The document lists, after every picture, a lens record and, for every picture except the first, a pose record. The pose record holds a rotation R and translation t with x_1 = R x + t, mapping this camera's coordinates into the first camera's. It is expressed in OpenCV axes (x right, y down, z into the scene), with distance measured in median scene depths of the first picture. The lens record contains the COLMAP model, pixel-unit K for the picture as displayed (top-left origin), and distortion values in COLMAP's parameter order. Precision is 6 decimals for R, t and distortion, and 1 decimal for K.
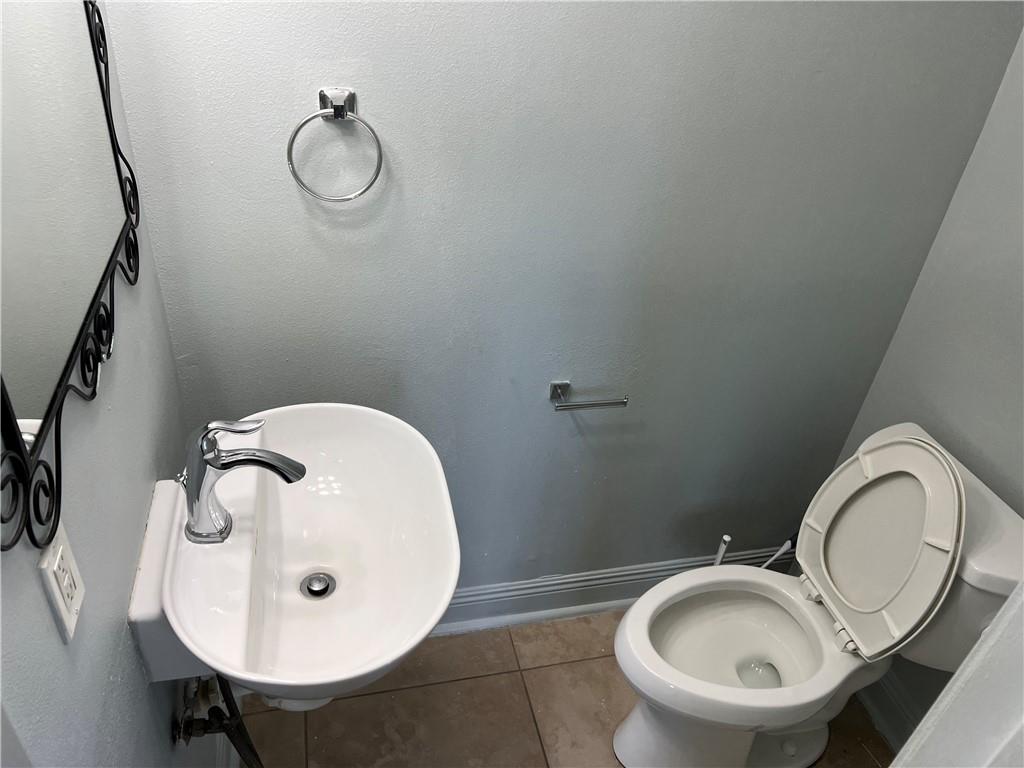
lens RADIAL K [[777.8, 0, 510.7], [0, 777.8, 390.6], [0, 0, 1]] dist [0.065613, -0.065210]
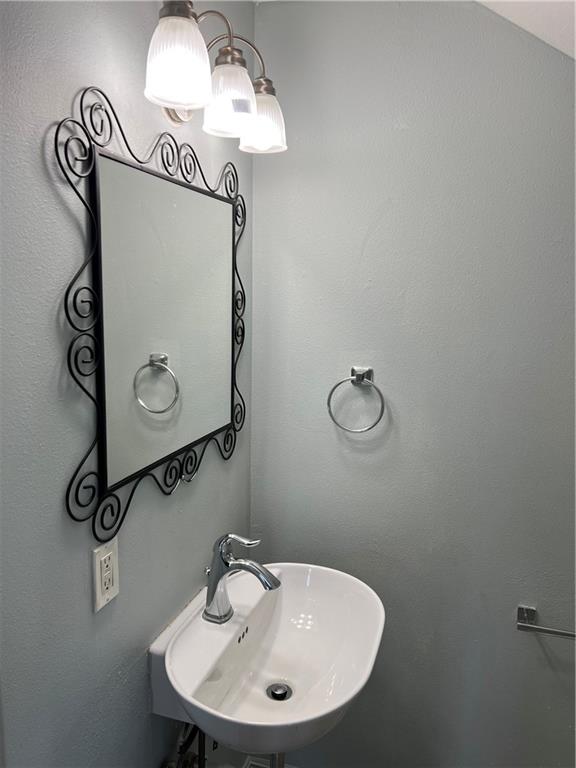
lens RADIAL K [[583.4, 0, 290.2], [0, 583.4, 384.7], [0, 0, 1]] dist [0.065613, -0.065210]
pose [[0.858947, 0.005640, -0.512033, 0.255841], [-0.245330, 0.882239, -0.401829, 0.168857], [0.449469, 0.470767, 0.759181, -0.001437]]
